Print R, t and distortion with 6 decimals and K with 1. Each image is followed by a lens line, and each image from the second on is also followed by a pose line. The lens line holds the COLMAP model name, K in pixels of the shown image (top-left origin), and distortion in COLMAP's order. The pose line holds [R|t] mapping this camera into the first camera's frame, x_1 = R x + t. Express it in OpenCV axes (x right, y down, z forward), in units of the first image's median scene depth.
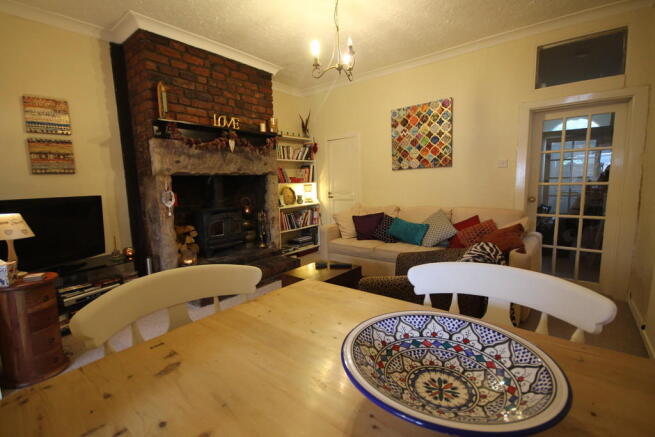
lens RADIAL K [[298.3, 0, 329.0], [0, 298.3, 219.2], [0, 0, 1]] dist [-0.003448, -0.000729]
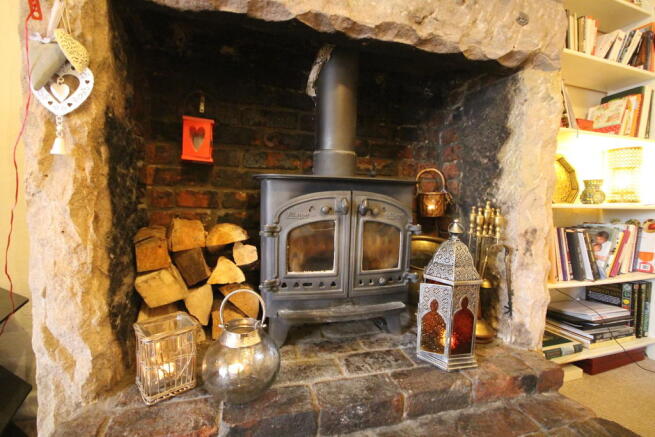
lens RADIAL K [[298.3, 0, 330.2], [0, 298.3, 215.9], [0, 0, 1]] dist [-0.003448, -0.000729]
pose [[0.828552, 0.062498, -0.556413, -0.163340], [-0.112703, 0.992027, -0.056398, 0.013471], [0.548452, 0.109438, 0.828989, 0.595183]]
